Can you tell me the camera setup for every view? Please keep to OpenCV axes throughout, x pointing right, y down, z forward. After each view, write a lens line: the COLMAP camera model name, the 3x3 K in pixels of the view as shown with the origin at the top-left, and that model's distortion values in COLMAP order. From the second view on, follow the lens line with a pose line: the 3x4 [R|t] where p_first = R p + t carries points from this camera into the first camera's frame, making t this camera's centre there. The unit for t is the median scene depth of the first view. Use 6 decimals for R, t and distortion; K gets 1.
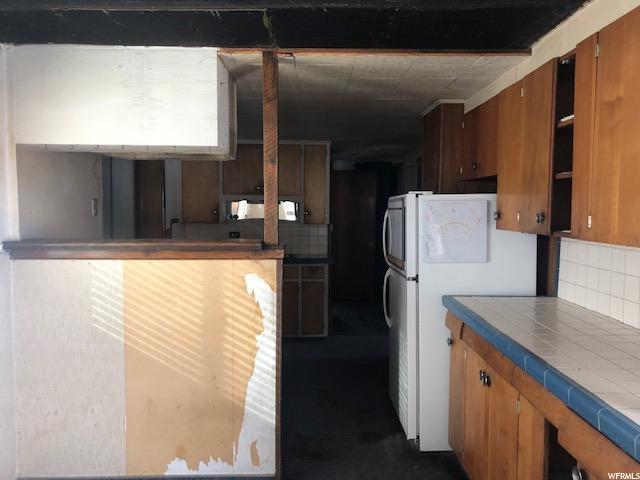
lens RADIAL K [[526.5, 0, 320.4], [0, 526.5, 240.3], [0, 0, 1]] dist [0.027456, -0.000072]
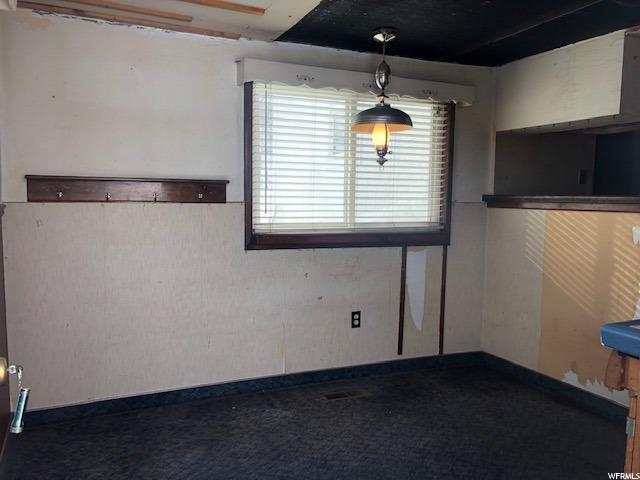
lens RADIAL K [[526.5, 0, 319.2], [0, 526.5, 240.3], [0, 0, 1]] dist [0.027456, -0.000072]
pose [[0.402011, 0.081473, -0.912003, 0.619133], [-0.072526, 0.995737, 0.056984, 0.077824], [0.912758, 0.043236, 0.406207, -0.066110]]
